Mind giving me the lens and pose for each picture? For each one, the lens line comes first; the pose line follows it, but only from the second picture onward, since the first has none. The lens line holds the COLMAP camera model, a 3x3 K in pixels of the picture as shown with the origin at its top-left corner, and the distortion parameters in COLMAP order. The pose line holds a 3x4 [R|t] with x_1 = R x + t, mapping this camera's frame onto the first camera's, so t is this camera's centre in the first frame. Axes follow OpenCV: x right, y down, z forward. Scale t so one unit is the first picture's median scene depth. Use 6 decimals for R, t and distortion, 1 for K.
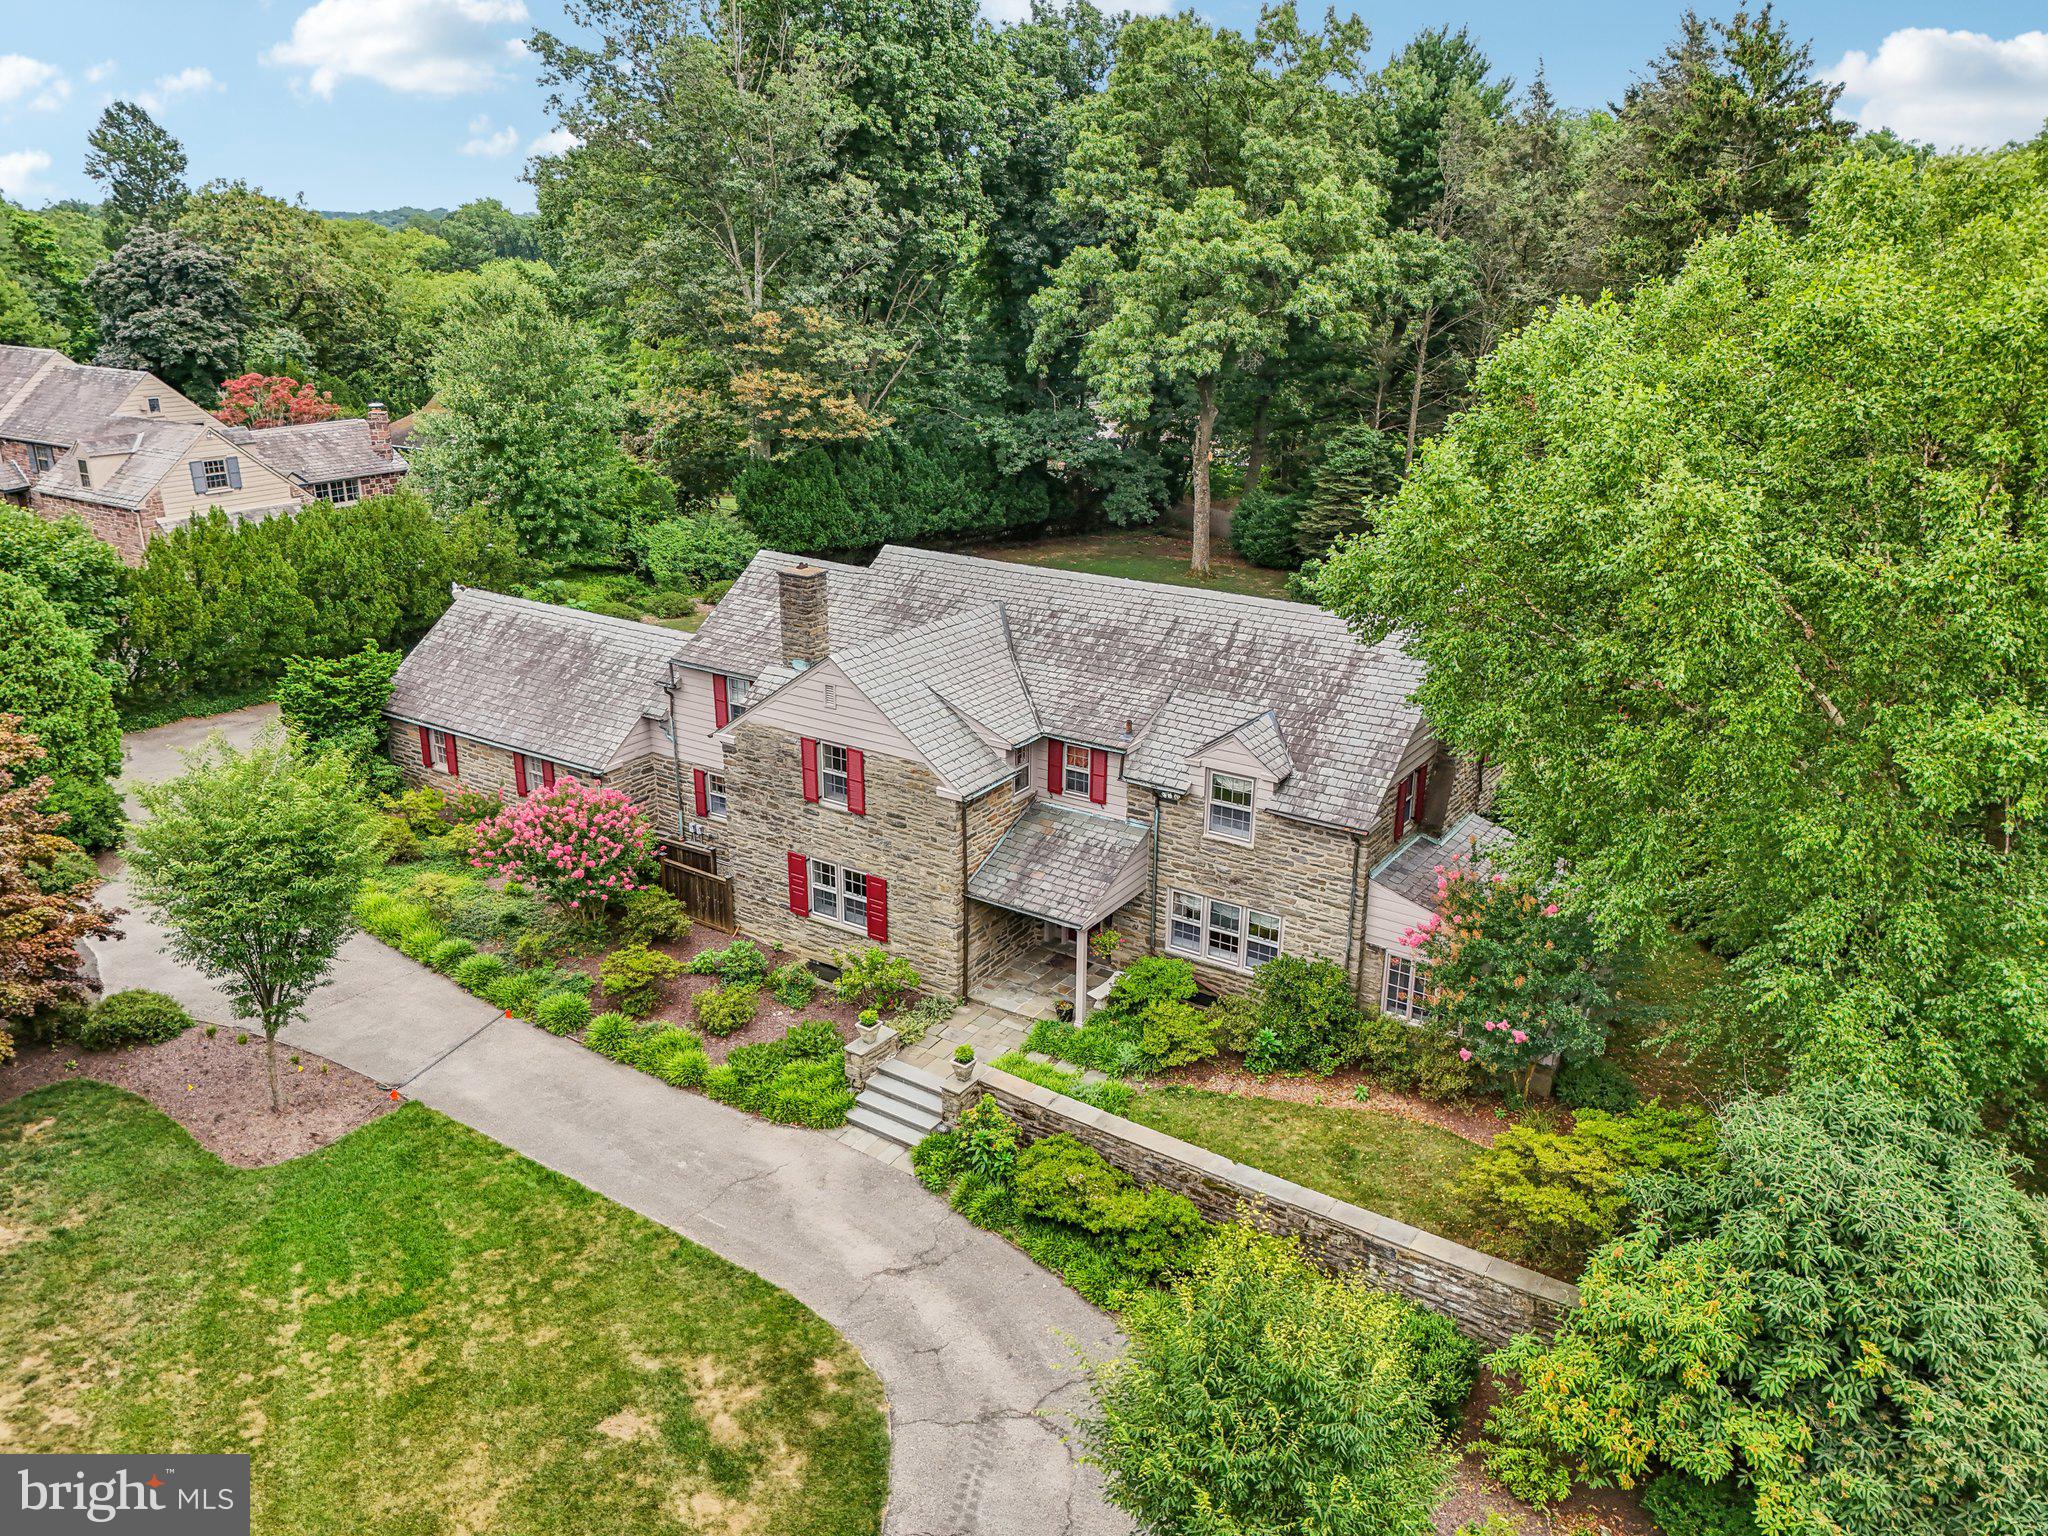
lens RADIAL K [[1526.7, 0, 1024.0], [0, 1526.7, 768.0], [0, 0, 1]] dist [0.084907, -0.099783]
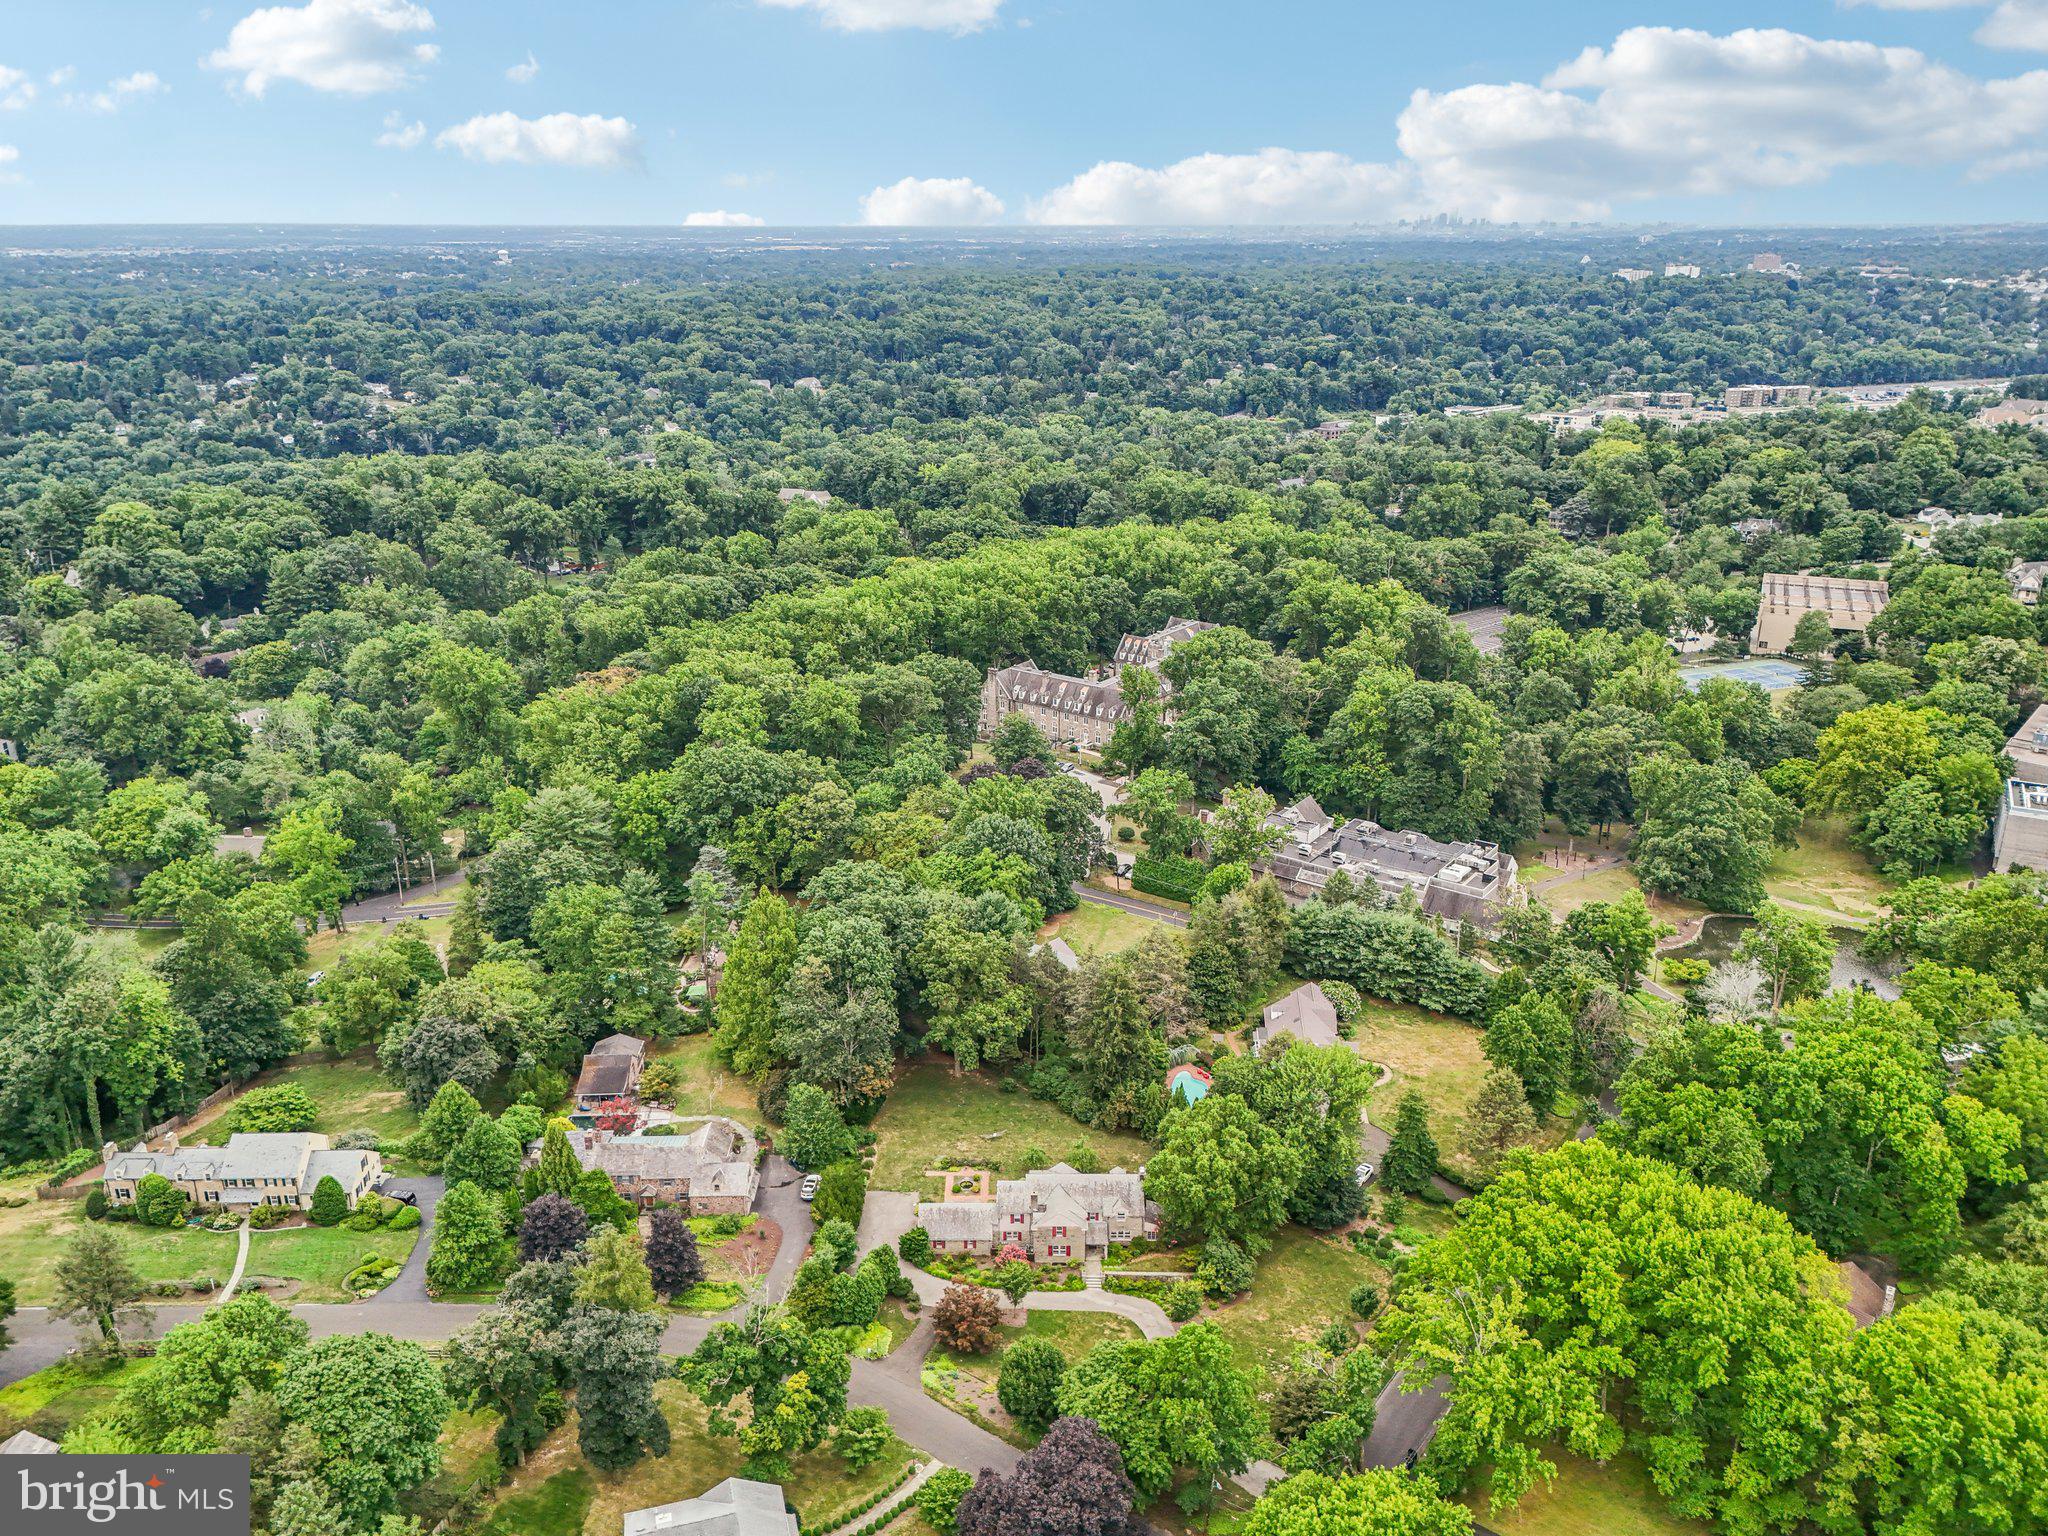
lens RADIAL K [[1526.7, 0, 1024.0], [0, 1526.7, 768.0], [0, 0, 1]] dist [0.084907, -0.099783]
pose [[0.837091, -0.186991, 0.514113, -3.141778], [0.190845, 0.980546, 0.045902, -2.175391], [-0.512695, 0.059692, 0.856493, -4.366790]]
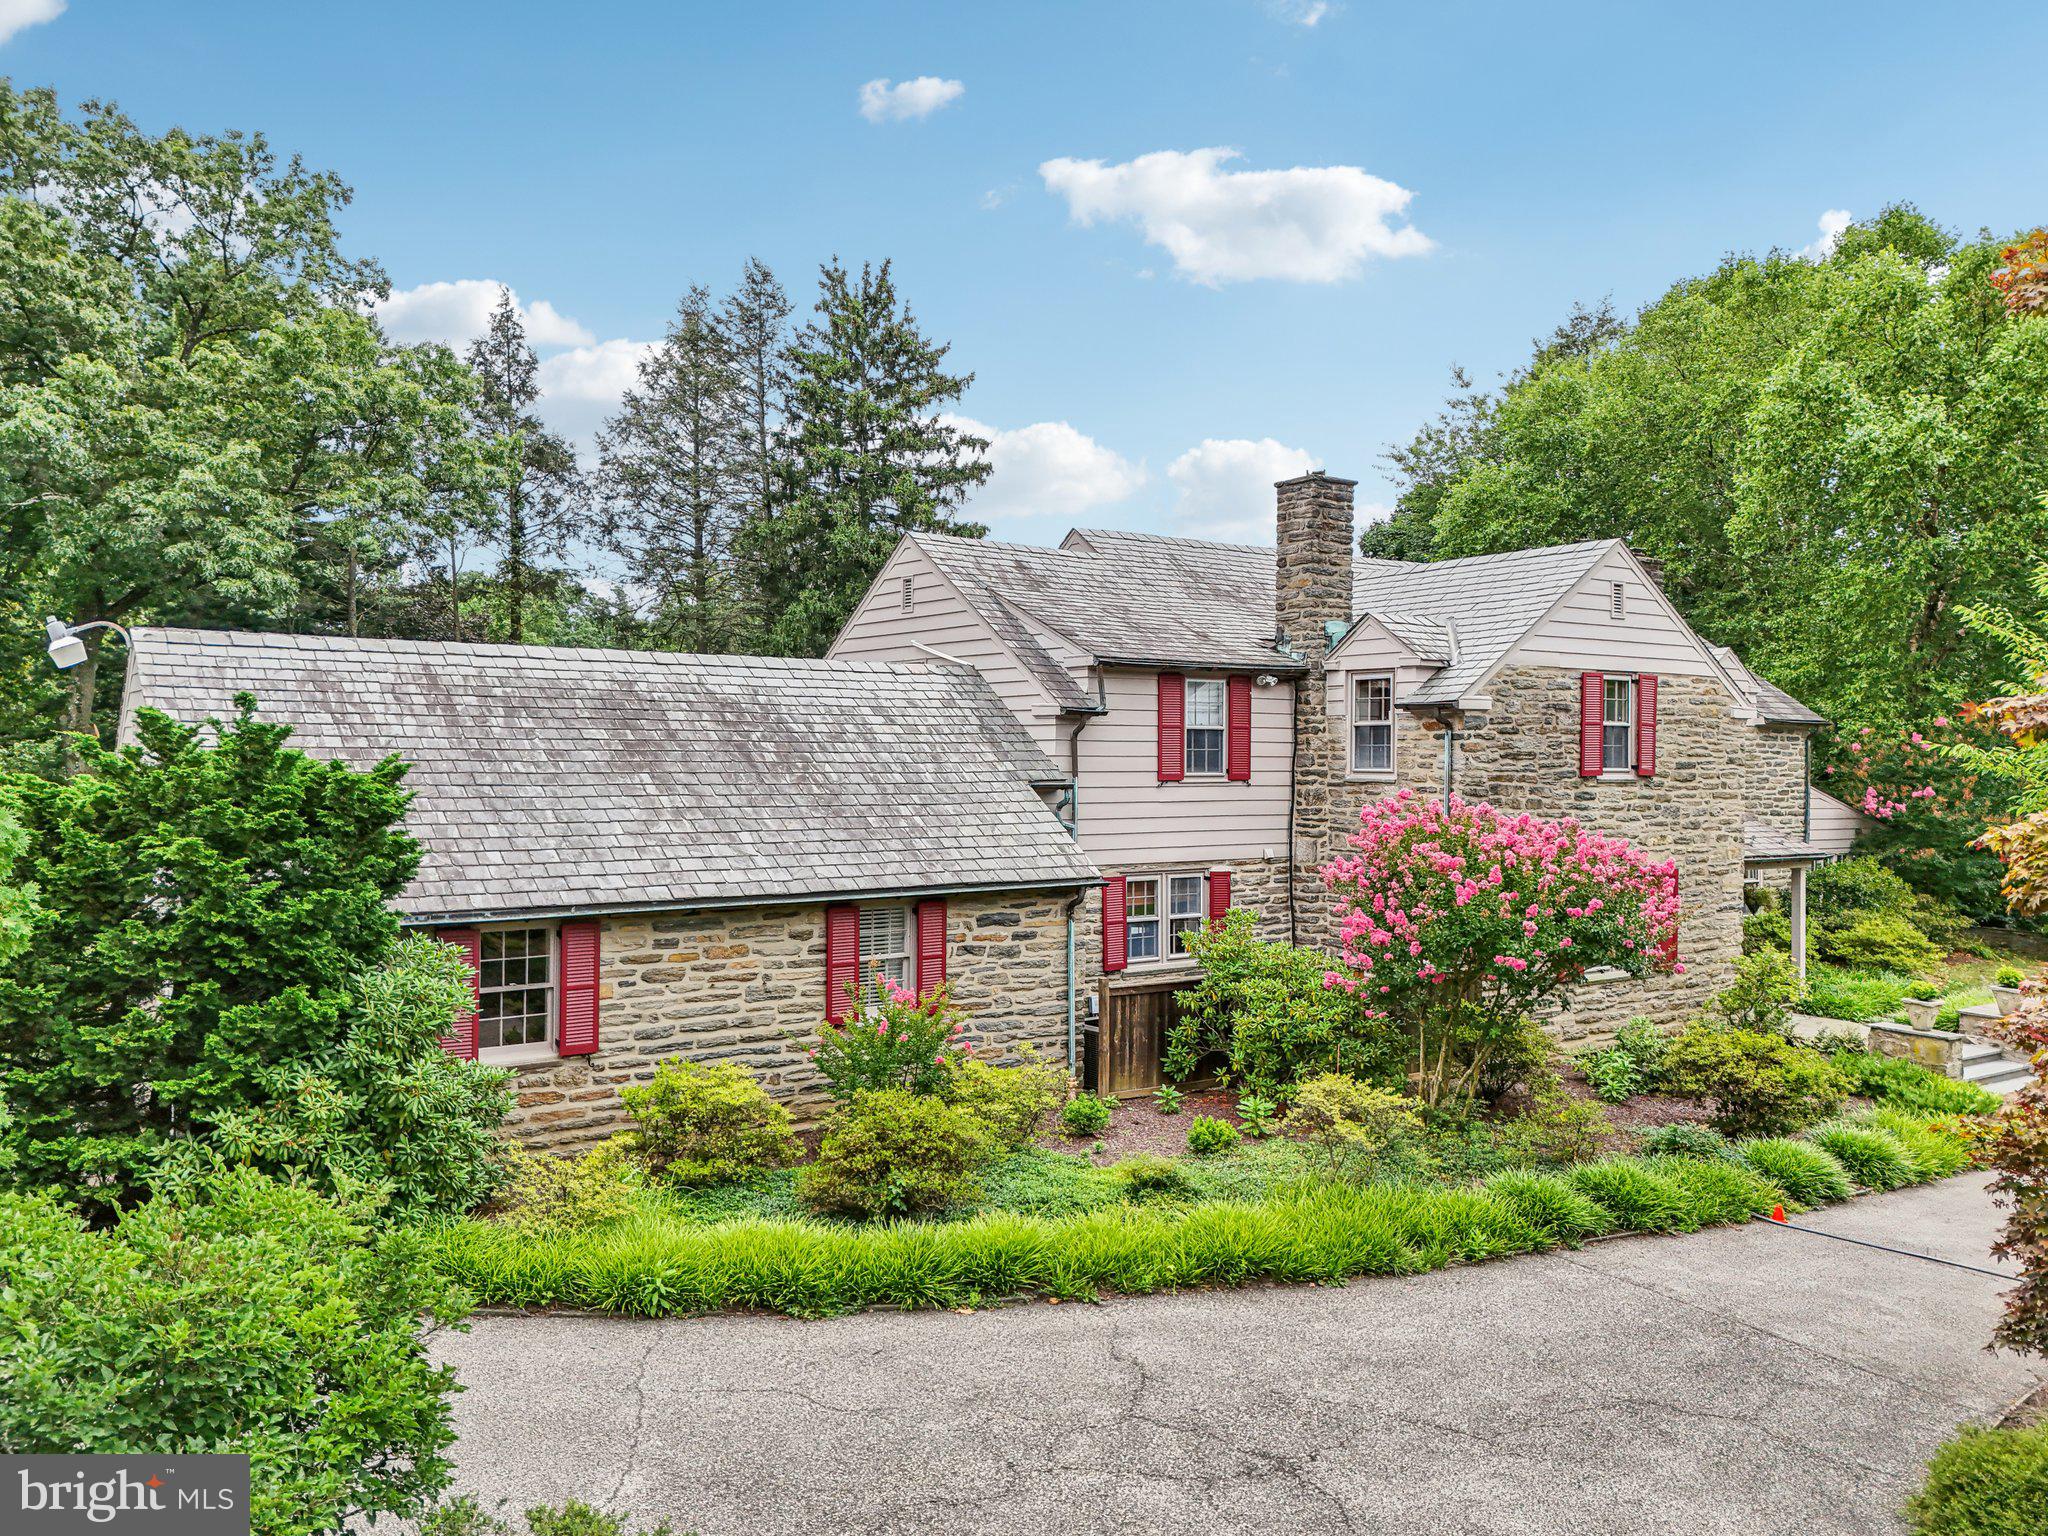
lens RADIAL K [[1553.3, 0, 1024.0], [0, 1553.3, 768.0], [0, 0, 1]] dist [0.048405, -0.042922]
pose [[0.378262, -0.011398, 0.925628, -0.910737], [0.305330, 0.945503, -0.113132, 0.021626], [-0.873895, 0.325415, 0.361128, 1.061793]]
